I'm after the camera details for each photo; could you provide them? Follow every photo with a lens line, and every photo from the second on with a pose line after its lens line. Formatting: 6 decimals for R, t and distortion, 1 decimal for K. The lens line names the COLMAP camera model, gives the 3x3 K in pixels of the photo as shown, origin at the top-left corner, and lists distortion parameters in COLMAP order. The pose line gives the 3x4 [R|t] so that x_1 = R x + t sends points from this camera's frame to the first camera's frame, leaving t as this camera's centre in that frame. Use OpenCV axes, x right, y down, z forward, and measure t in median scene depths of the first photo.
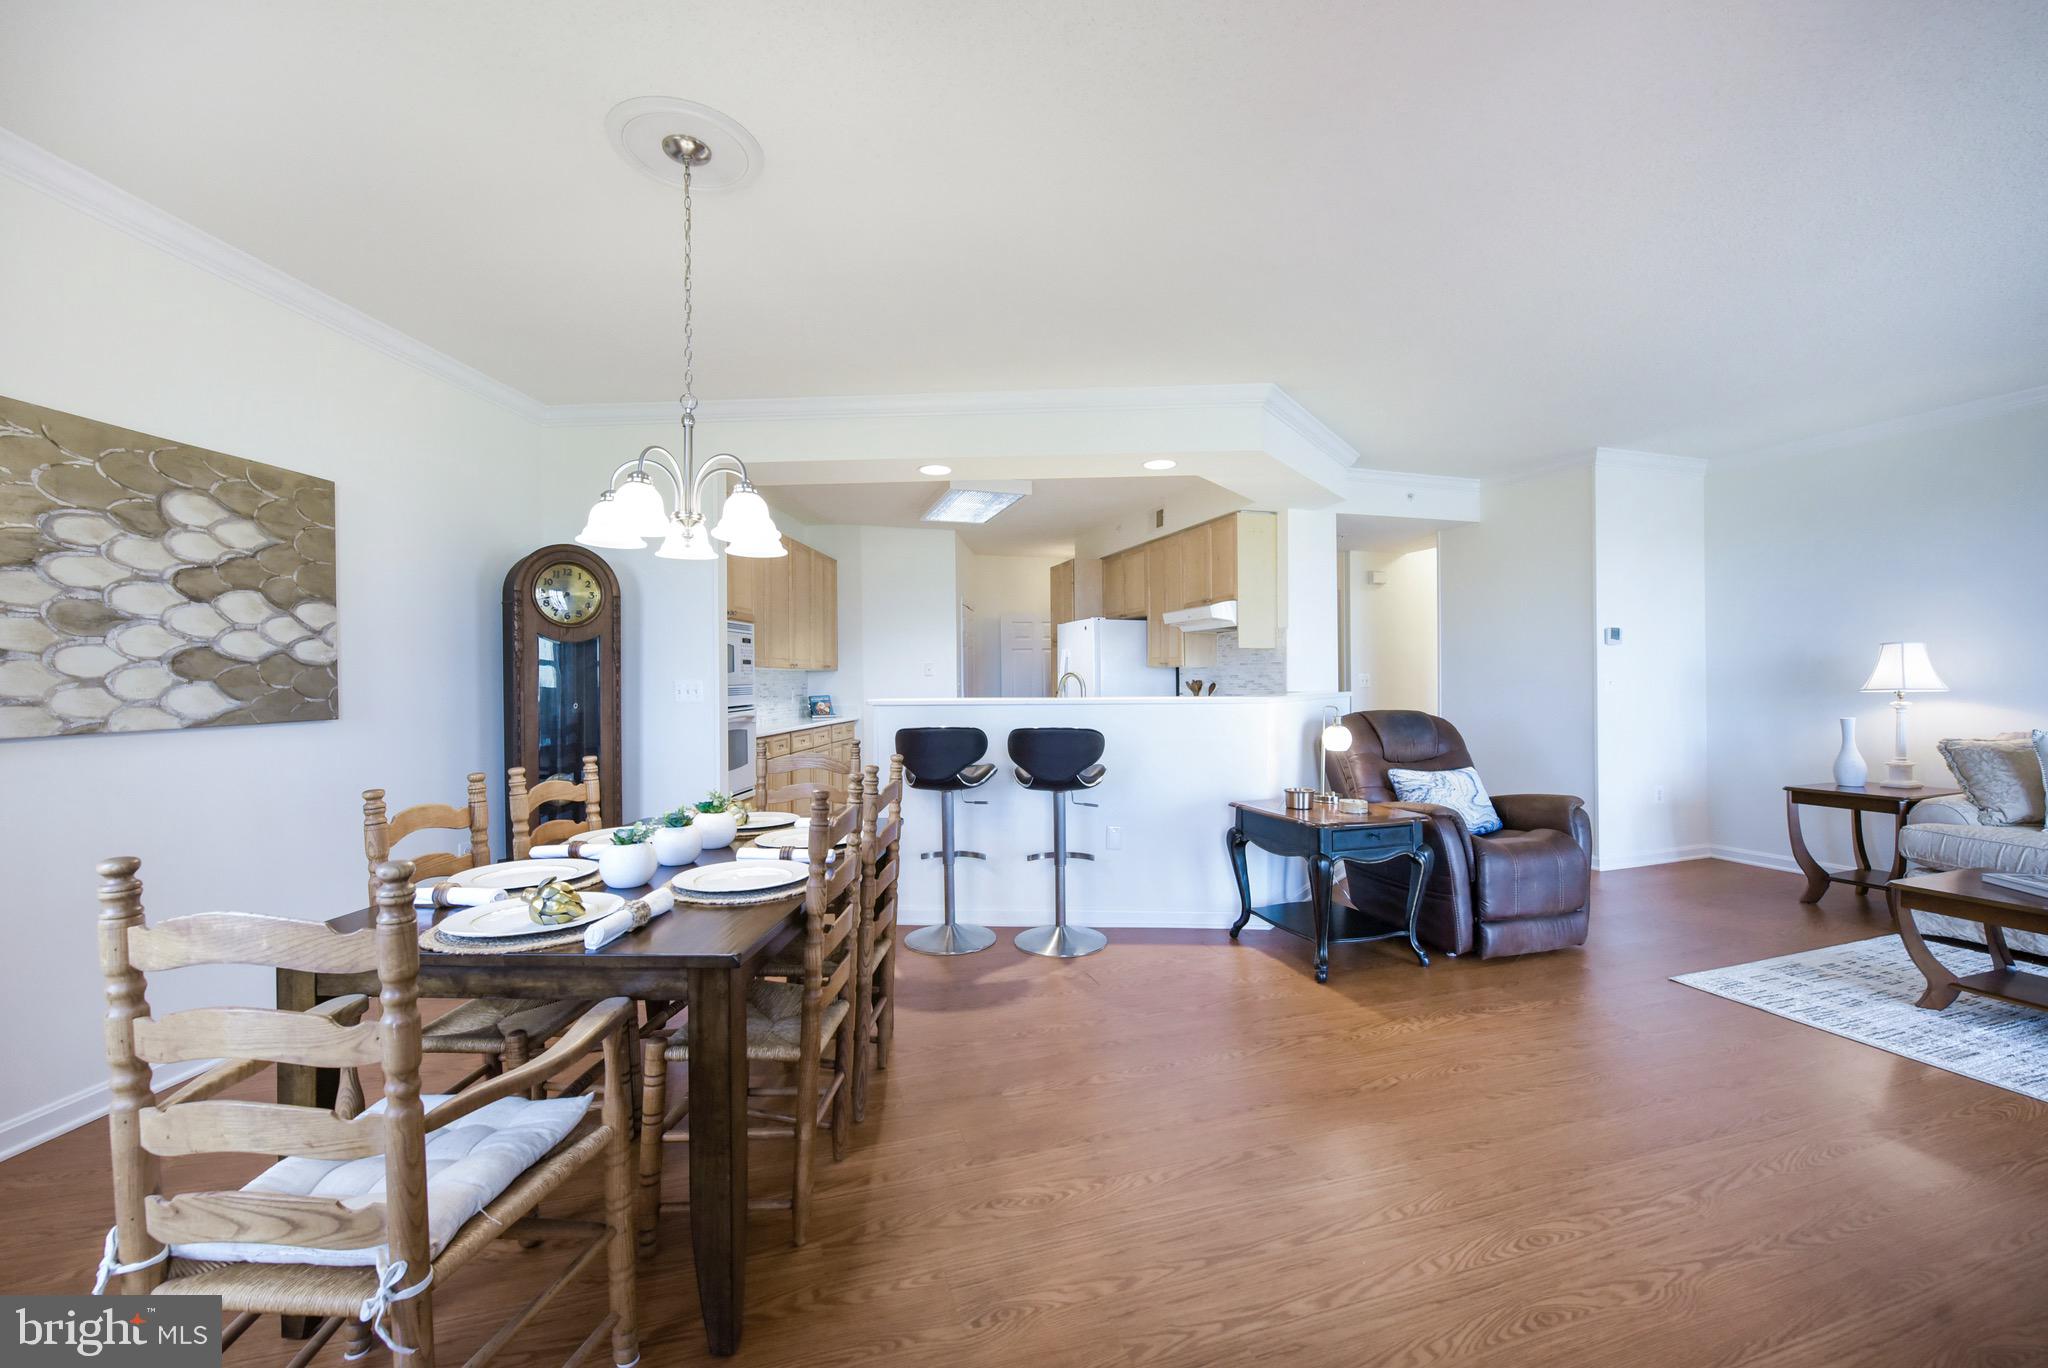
lens RADIAL K [[831.3, 0, 1052.2], [0, 831.3, 692.5], [0, 0, 1]] dist [-0.012458, -0.000341]
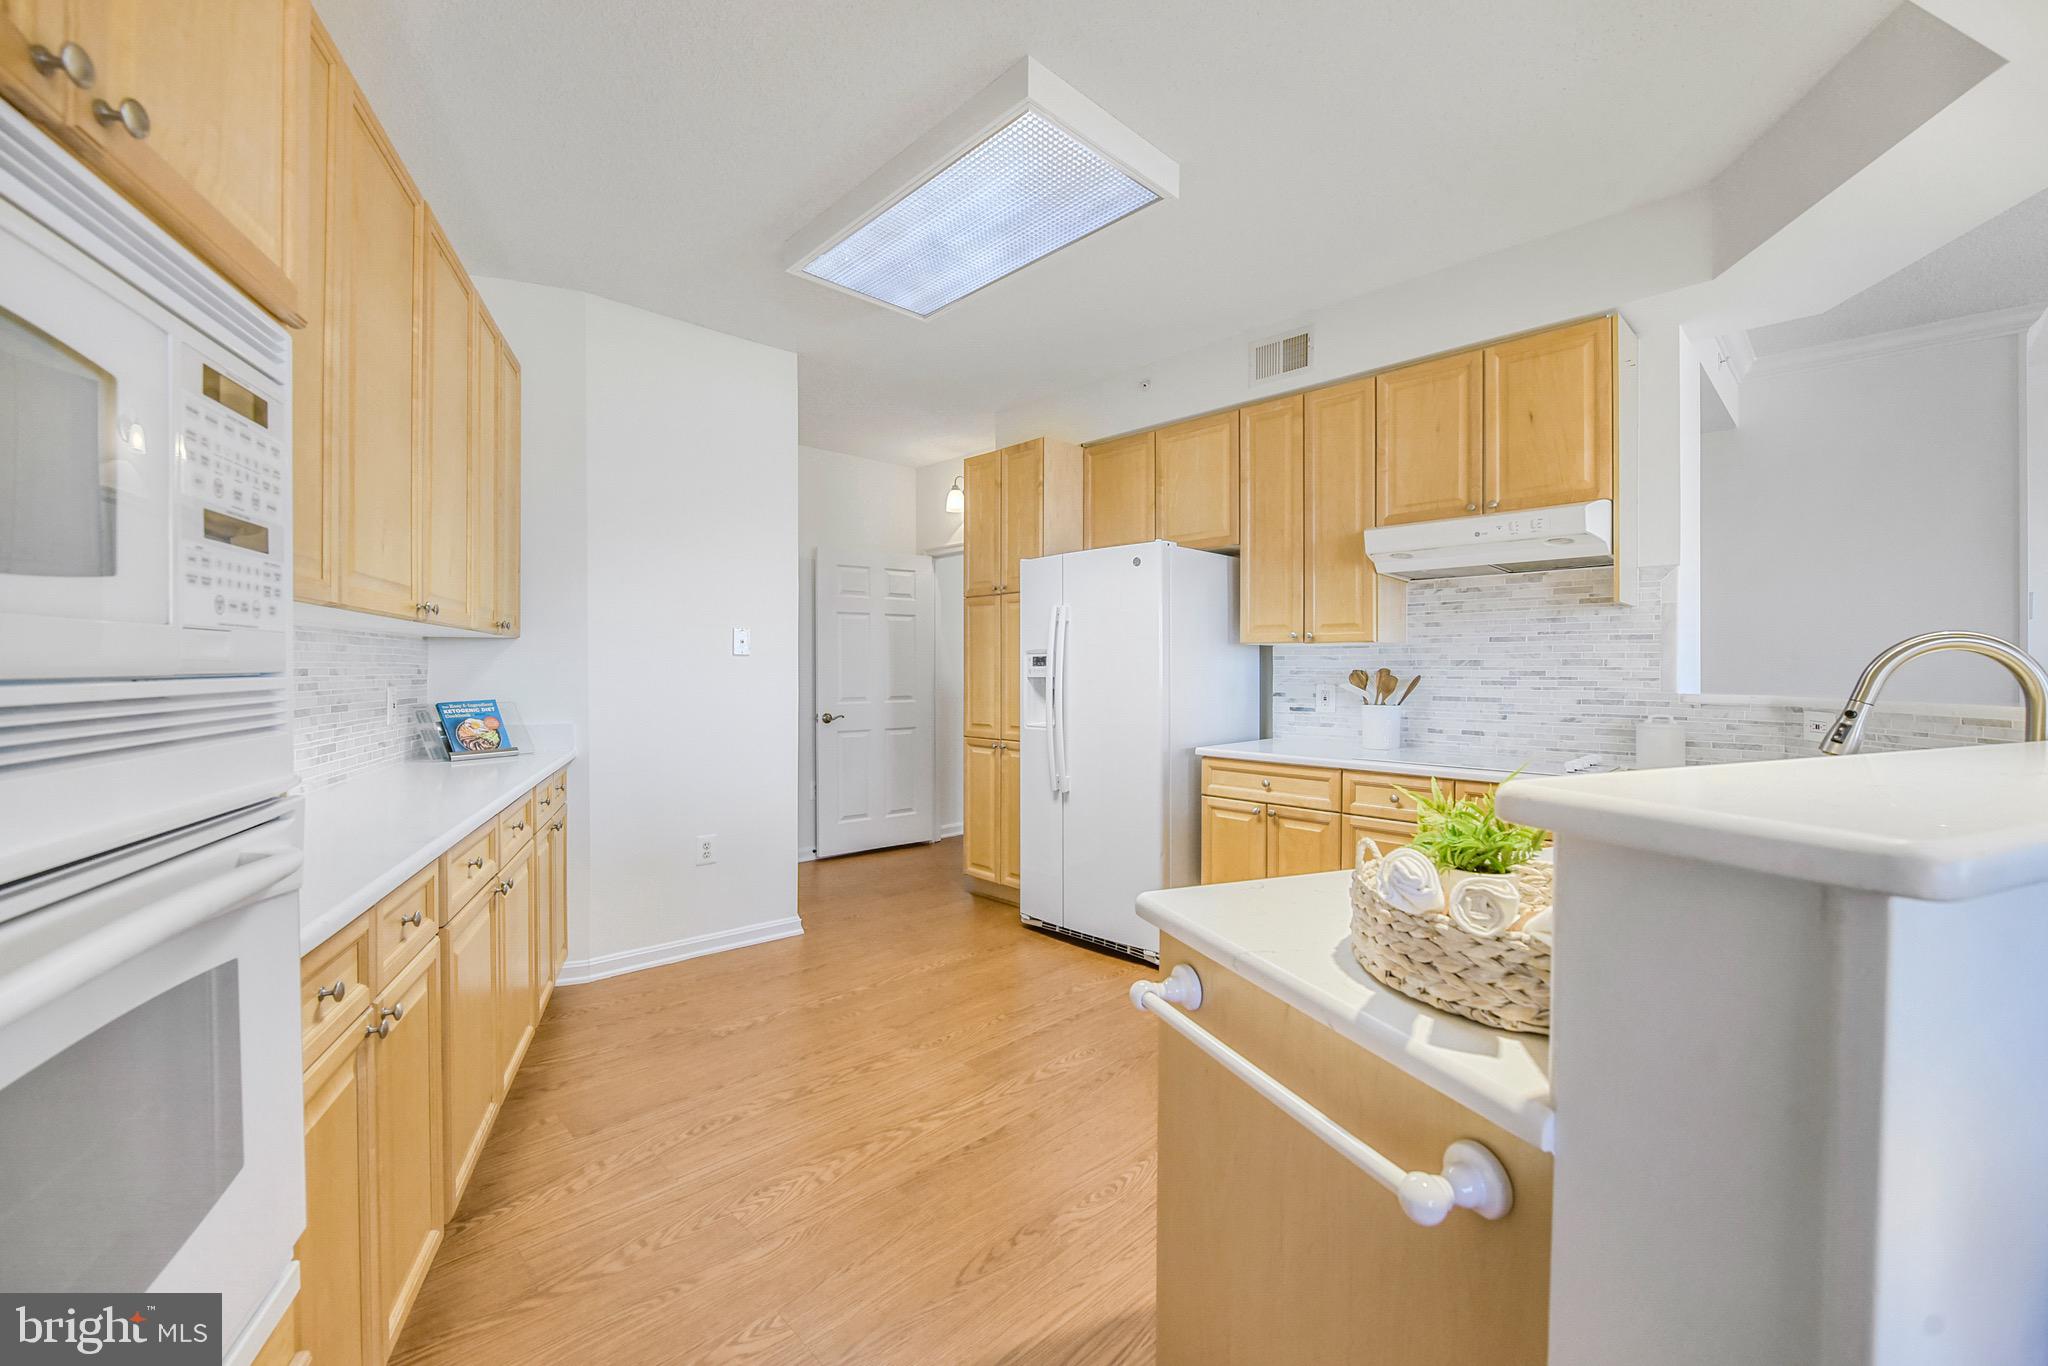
lens RADIAL K [[821.8, 0, 1032.0], [0, 821.8, 678.7], [0, 0, 1]] dist [-0.008104, -0.000039]
pose [[0.908862, 0.005017, 0.417067, -0.507767], [-0.001540, 0.999961, -0.008673, -0.010364], [-0.417094, 0.007240, 0.908834, 1.372185]]
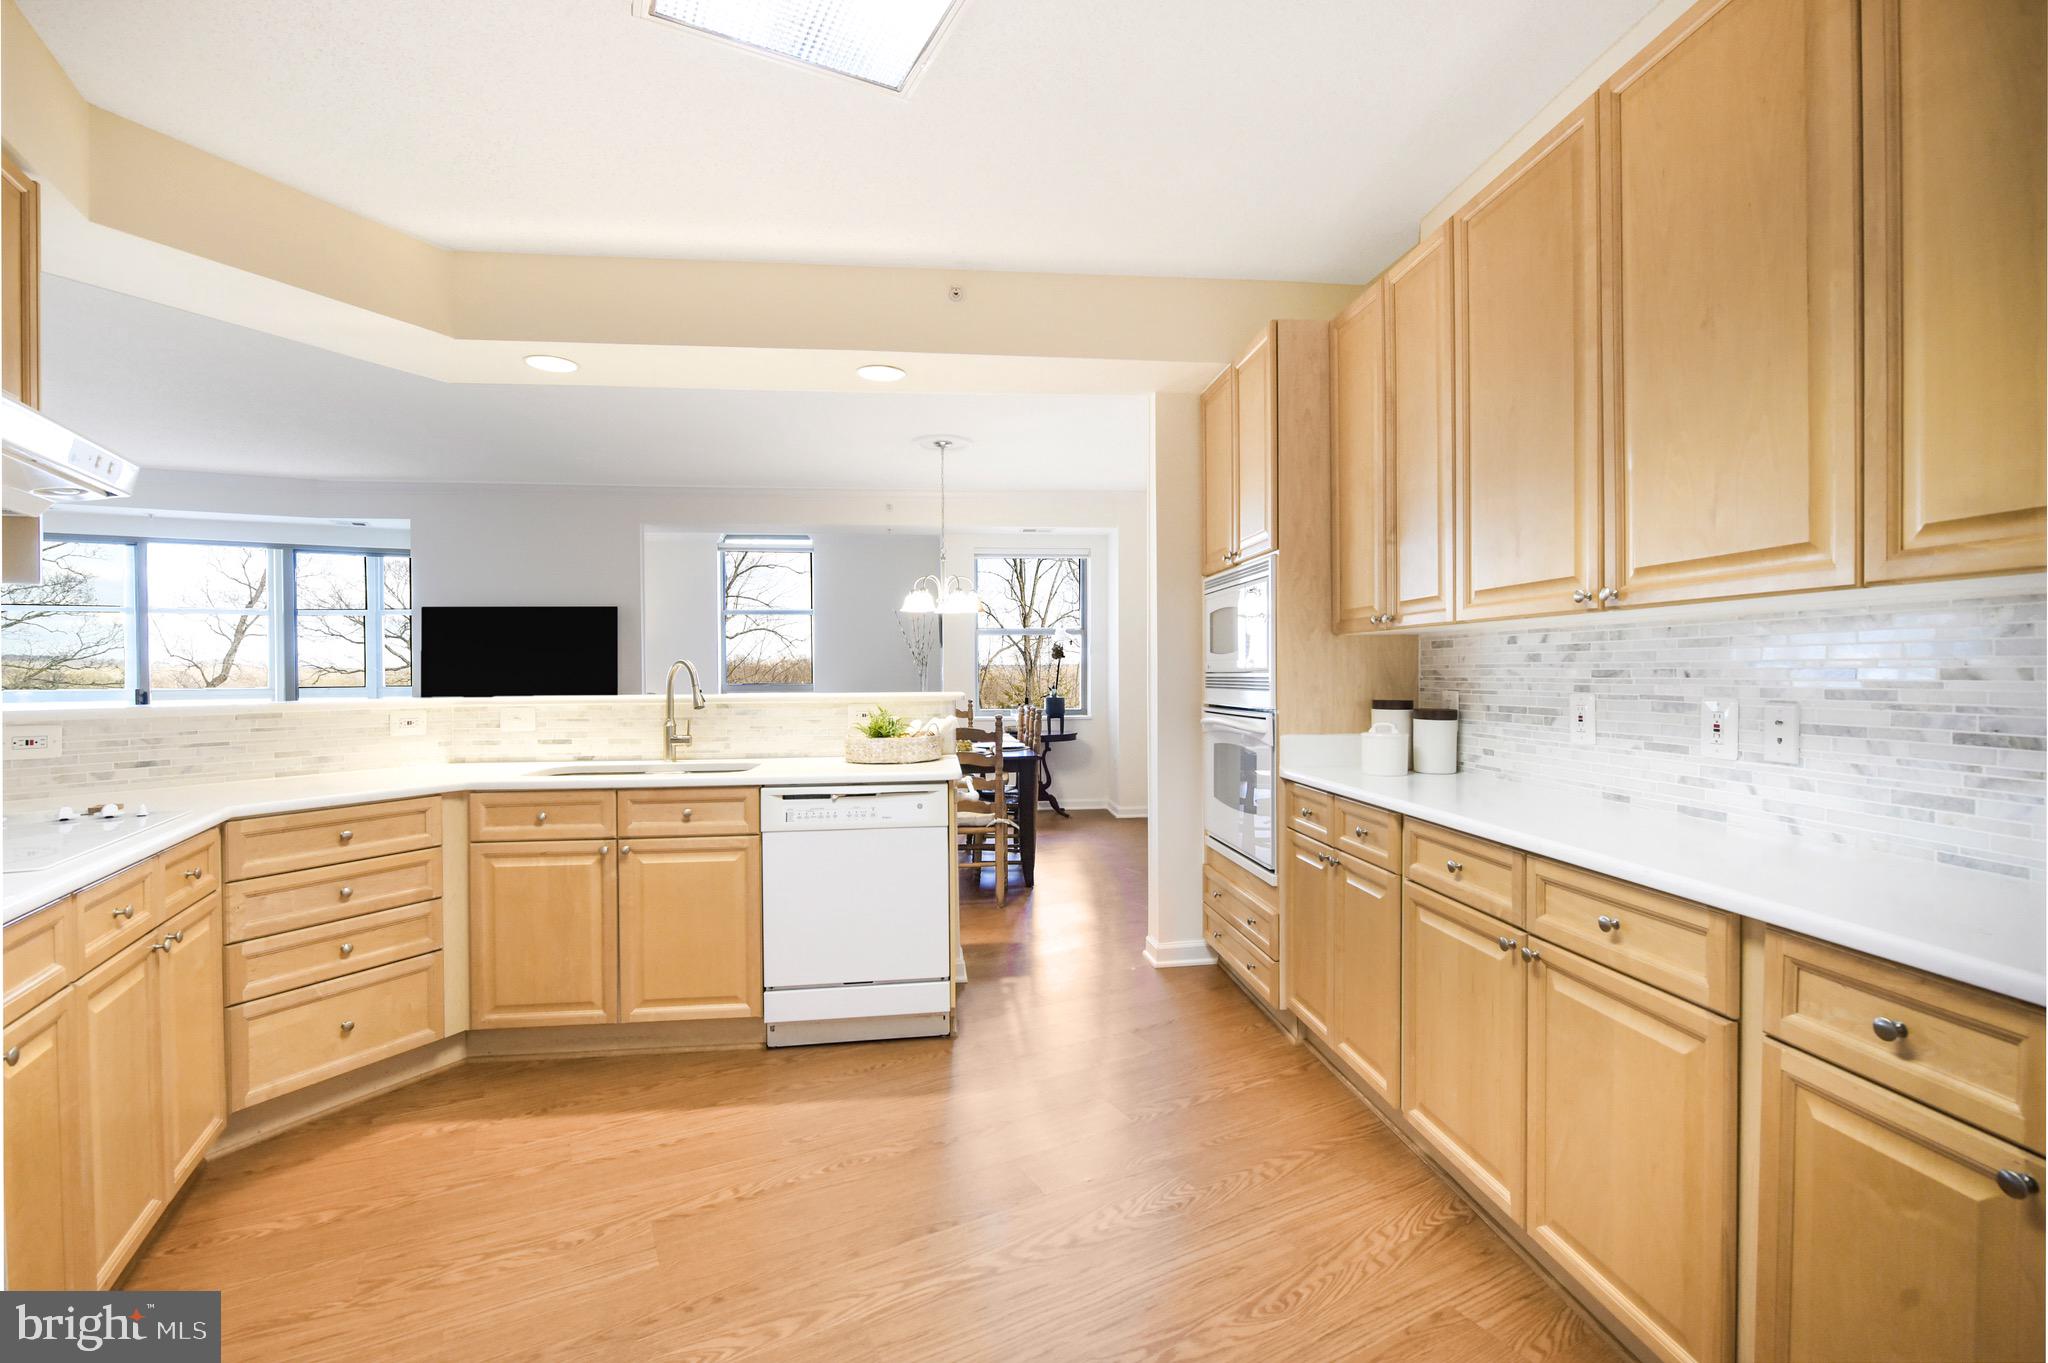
lens RADIAL K [[899.7, 0, 1024.0], [0, 899.7, 681.5], [0, 0, 1]] dist [-0.002303, -0.000296]
pose [[-0.989494, 0.015757, -0.143714, -0.223095], [0.011792, 0.999527, 0.028402, -0.036722], [0.144093, 0.026409, -0.989212, 2.702326]]
